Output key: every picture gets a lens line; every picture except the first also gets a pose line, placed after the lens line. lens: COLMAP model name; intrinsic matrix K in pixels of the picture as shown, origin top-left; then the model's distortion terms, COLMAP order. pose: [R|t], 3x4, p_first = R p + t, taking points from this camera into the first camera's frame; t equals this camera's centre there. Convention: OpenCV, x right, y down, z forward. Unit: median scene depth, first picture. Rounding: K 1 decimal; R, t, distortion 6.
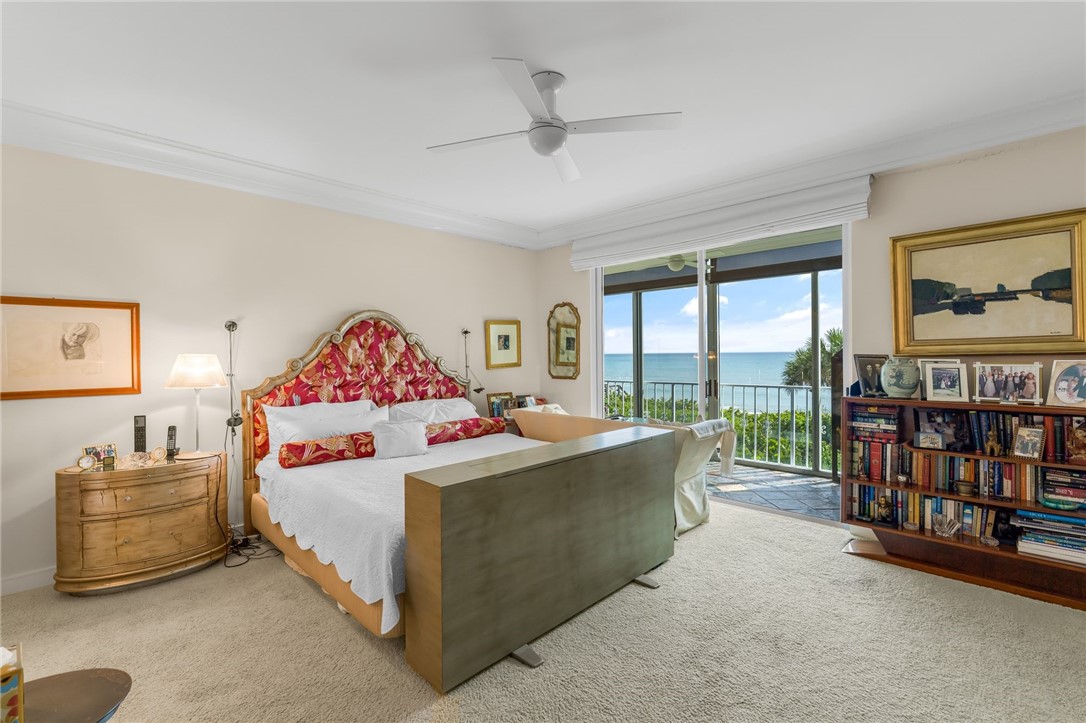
lens RADIAL K [[488.2, 0, 538.4], [0, 488.2, 355.4], [0, 0, 1]] dist [-0.011803, 0.001944]
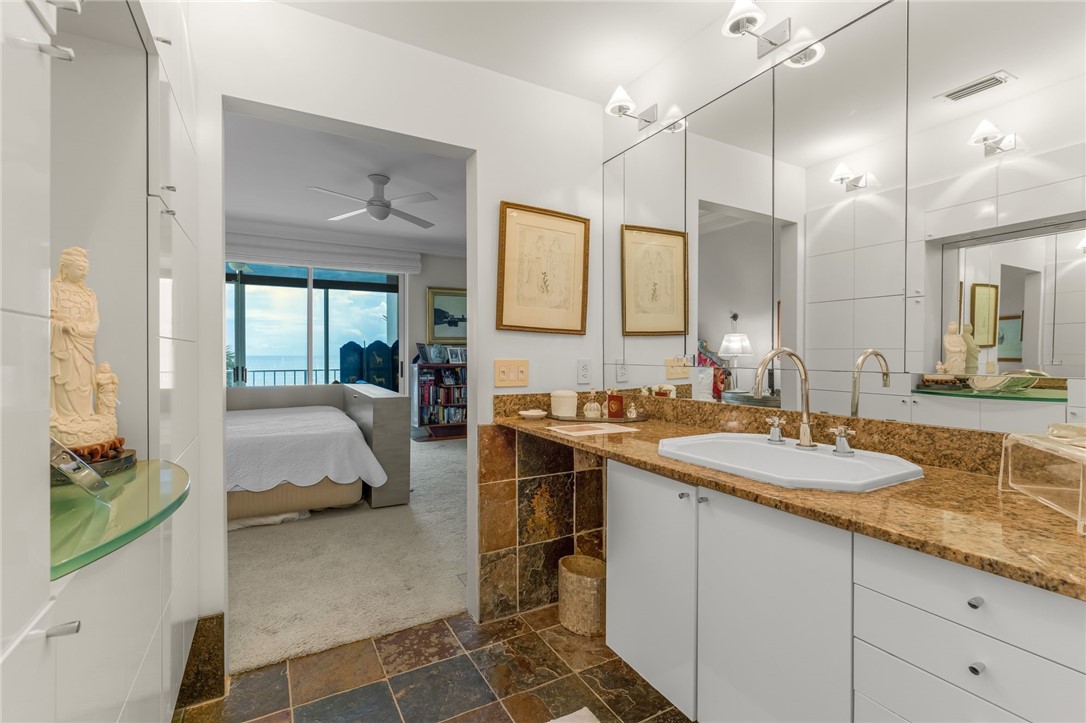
lens RADIAL K [[488.2, 0, 540.6], [0, 488.2, 362.4], [0, 0, 1]] dist [-0.011803, 0.001944]
pose [[0.269428, -0.008696, 0.962981, -1.173452], [-0.001895, 0.999953, 0.009559, 0.059823], [-0.963019, -0.004400, 0.269399, -0.016401]]
